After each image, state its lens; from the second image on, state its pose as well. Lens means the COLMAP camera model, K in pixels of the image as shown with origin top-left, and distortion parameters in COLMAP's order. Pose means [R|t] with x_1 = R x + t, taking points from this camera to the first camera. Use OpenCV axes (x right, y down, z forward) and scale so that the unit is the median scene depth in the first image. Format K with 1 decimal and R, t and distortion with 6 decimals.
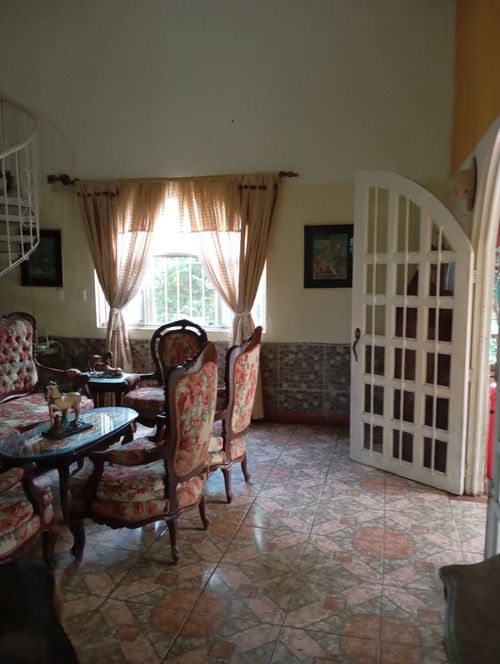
lens RADIAL K [[543.6, 0, 255.7], [0, 543.6, 337.0], [0, 0, 1]] dist [0.074195, -0.149991]
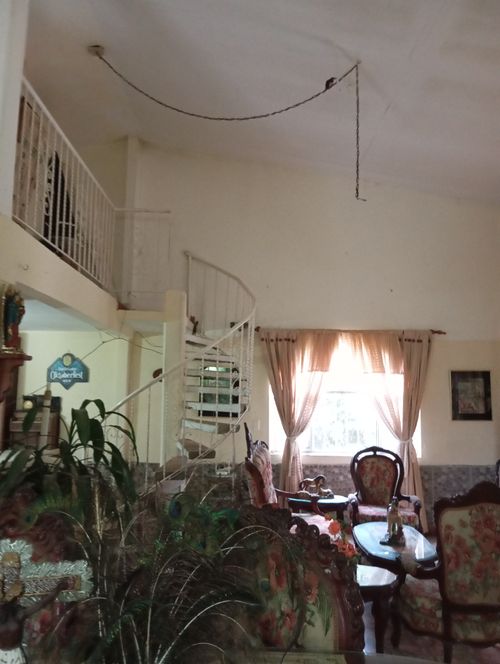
lens RADIAL K [[539.1, 0, 250.0], [0, 539.1, 332.0], [0, 0, 1]] dist [0.056252, -0.149541]
pose [[0.970379, 0.043777, 0.237589, -0.726599], [0.015368, 0.970268, -0.241546, 0.007913], [-0.241099, 0.238042, 0.940854, -0.115497]]
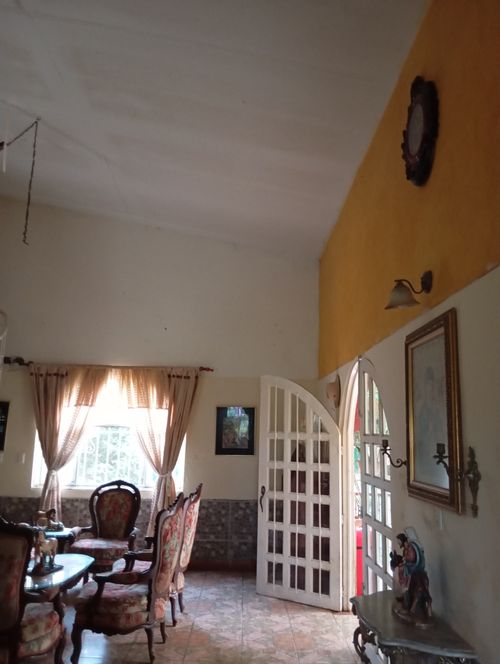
lens RADIAL K [[543.6, 0, 255.7], [0, 543.6, 337.0], [0, 0, 1]] dist [0.074195, -0.149991]
pose [[0.966769, 0.070213, 0.245819, -0.169768], [0.004656, 0.956550, -0.291532, 0.021933], [-0.255608, 0.282989, 0.924436, -0.322369]]
